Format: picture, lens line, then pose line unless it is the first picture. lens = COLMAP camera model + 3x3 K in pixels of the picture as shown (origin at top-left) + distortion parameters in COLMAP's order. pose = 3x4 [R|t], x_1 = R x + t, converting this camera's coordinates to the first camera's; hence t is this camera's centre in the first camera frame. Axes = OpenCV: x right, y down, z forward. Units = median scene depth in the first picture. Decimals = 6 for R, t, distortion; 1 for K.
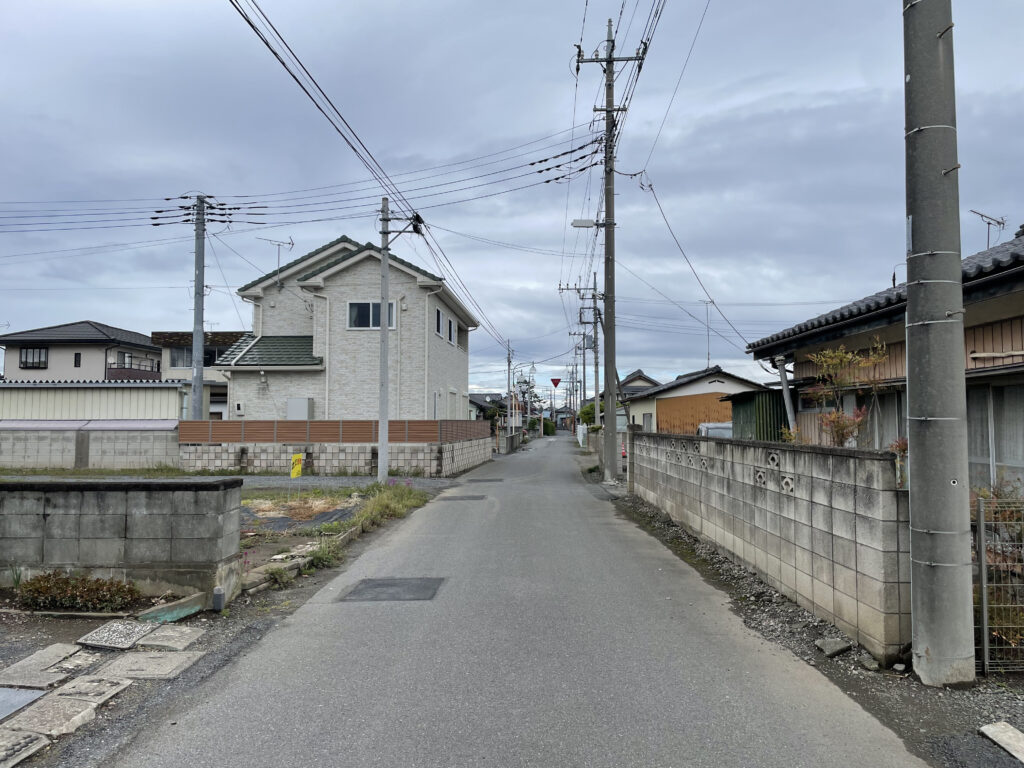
lens RADIAL K [[773.0, 0, 514.0], [0, 773.0, 376.6], [0, 0, 1]] dist [0.038631, -0.053762]
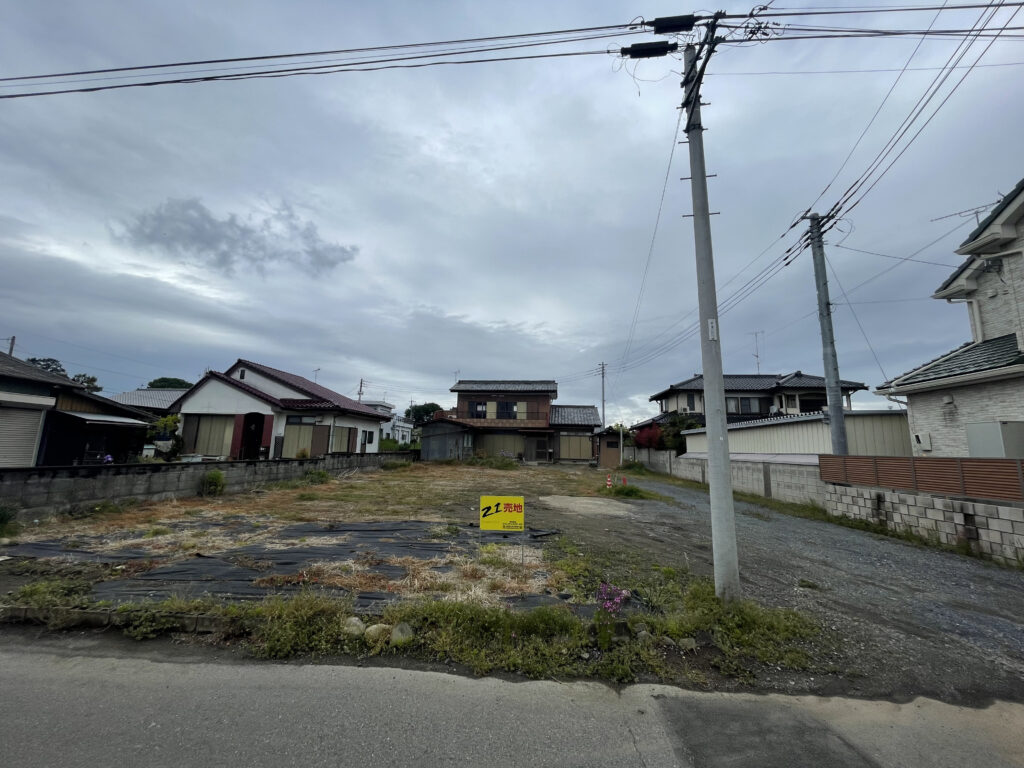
lens RADIAL K [[408.7, 0, 489.5], [0, 408.7, 375.6], [0, 0, 1]] dist [-0.008691, -0.000123]
pose [[-0.033018, -0.174386, -0.984124, 0.062355], [0.031644, 0.983984, -0.175423, 0.035137], [0.998954, -0.036934, -0.026971, 0.615581]]
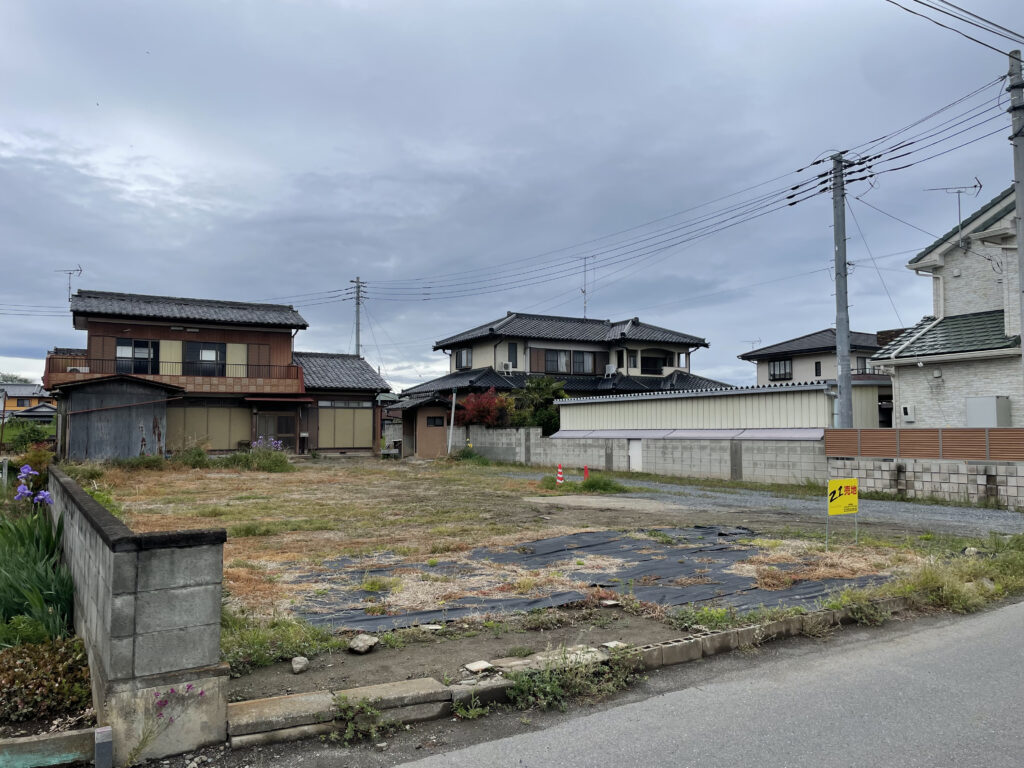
lens RADIAL K [[773.0, 0, 502.3], [0, 773.0, 380.9], [0, 0, 1]] dist [0.038631, -0.053762]
pose [[0.560744, -0.056627, -0.826051, 0.063999], [0.050780, 0.998133, -0.033952, 0.015294], [0.826431, -0.022909, 0.562572, 0.241572]]
